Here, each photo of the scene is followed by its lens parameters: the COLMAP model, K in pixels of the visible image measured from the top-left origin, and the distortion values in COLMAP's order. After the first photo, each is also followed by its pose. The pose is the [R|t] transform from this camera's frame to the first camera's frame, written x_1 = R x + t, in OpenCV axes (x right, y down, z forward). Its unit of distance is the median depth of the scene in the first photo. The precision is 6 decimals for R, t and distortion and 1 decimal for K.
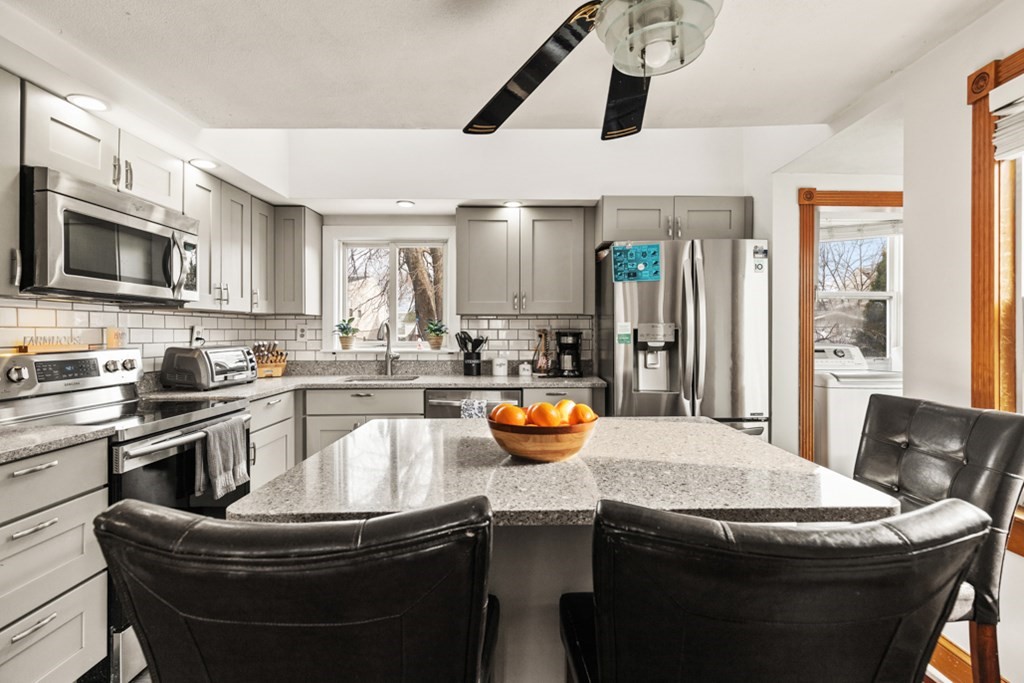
lens RADIAL K [[465.4, 0, 520.3], [0, 465.4, 331.9], [0, 0, 1]] dist [0.005613, -0.000620]
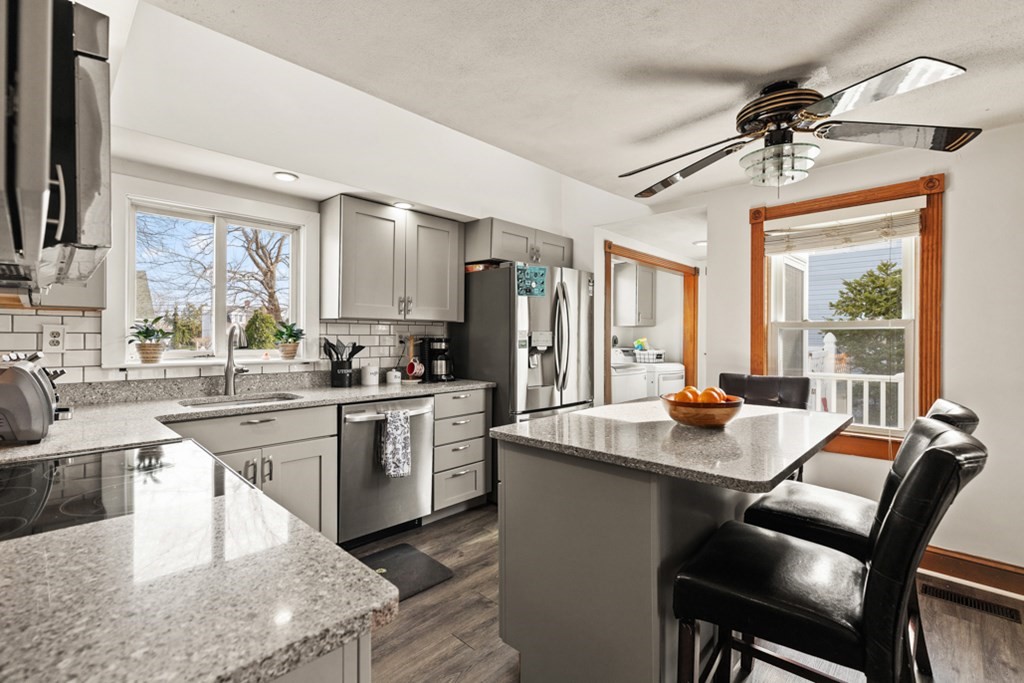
lens RADIAL K [[465.4, 0, 517.2], [0, 465.4, 339.0], [0, 0, 1]] dist [0.005613, -0.000620]
pose [[0.695306, 0.001179, 0.718713, -0.565232], [-0.002605, 0.999996, 0.000880, 0.000581], [-0.718709, -0.002484, 0.695306, 0.166012]]
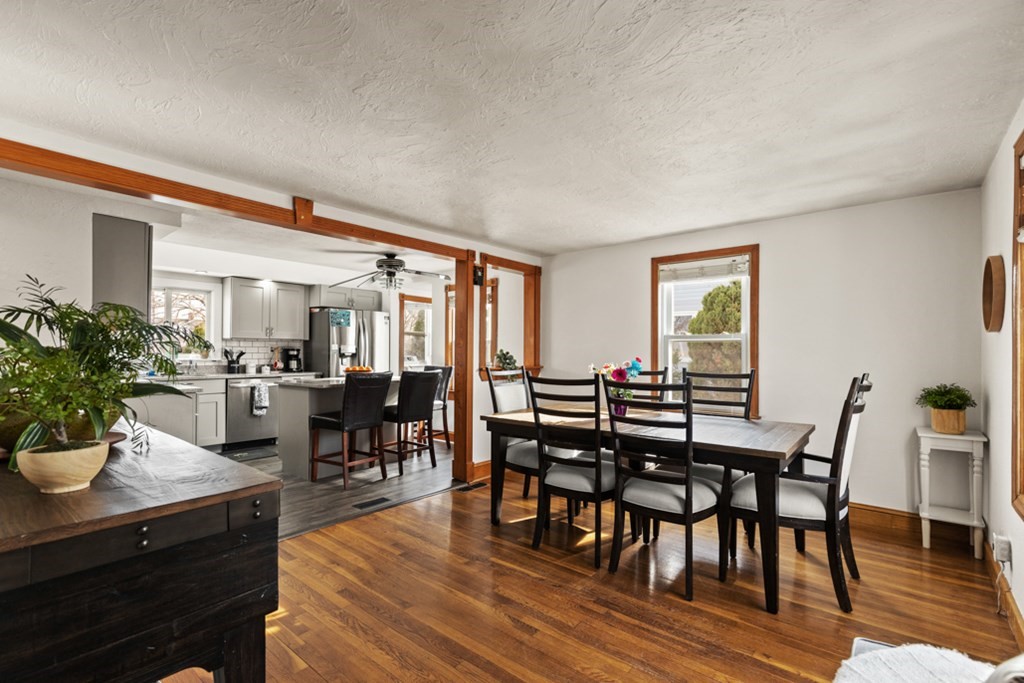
lens RADIAL K [[465.4, 0, 515.9], [0, 465.4, 350.8], [0, 0, 1]] dist [0.005613, -0.000620]
pose [[0.639958, 0.005879, 0.768388, -0.843595], [-0.003993, 0.999983, -0.004325, 0.014399], [-0.768400, -0.000301, 0.639970, -0.994093]]
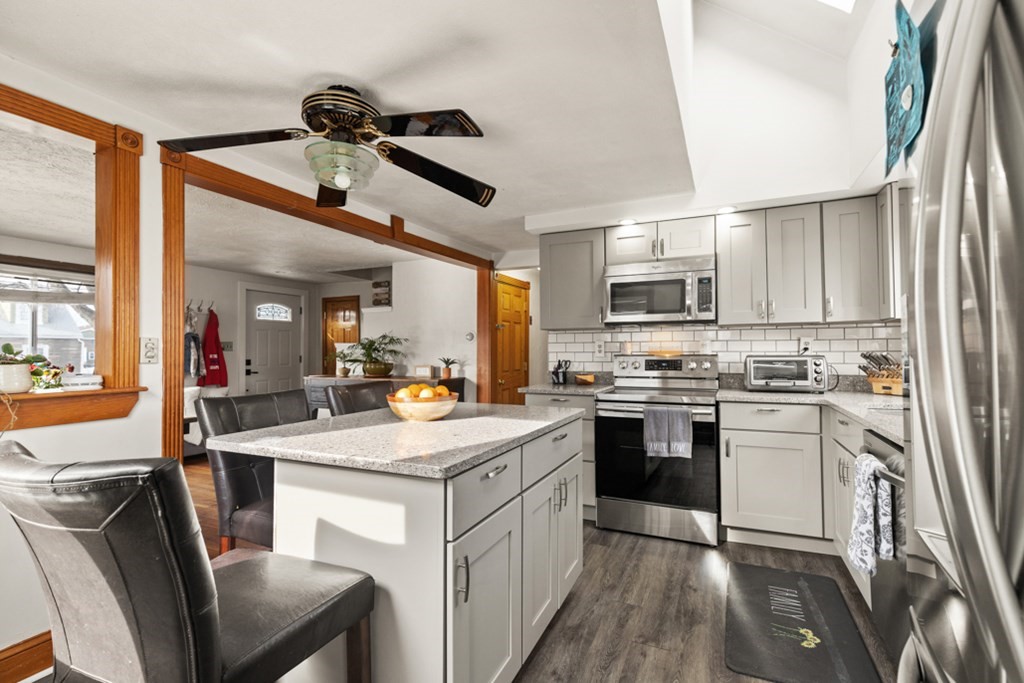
lens RADIAL K [[465.4, 0, 522.1], [0, 465.4, 341.6], [0, 0, 1]] dist [0.005613, -0.000620]
pose [[-0.405768, -0.014193, -0.913866, 0.553527], [0.005490, 0.999824, -0.017966, 0.013357], [0.913960, -0.012308, -0.405618, 0.795419]]
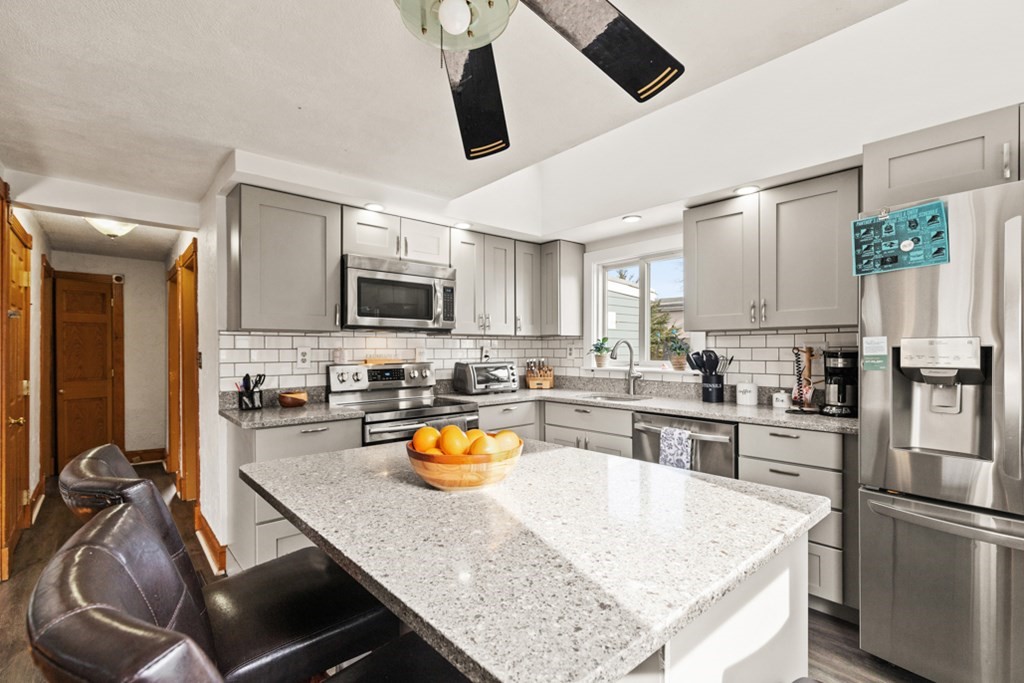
lens RADIAL K [[465.4, 0, 514.2], [0, 465.4, 350.4], [0, 0, 1]] dist [0.005613, -0.000620]
pose [[0.657380, 0.000207, -0.753559, 0.336966], [0.001656, 0.999997, 0.001720, -0.003436], [0.753558, -0.002379, 0.657378, 0.184447]]
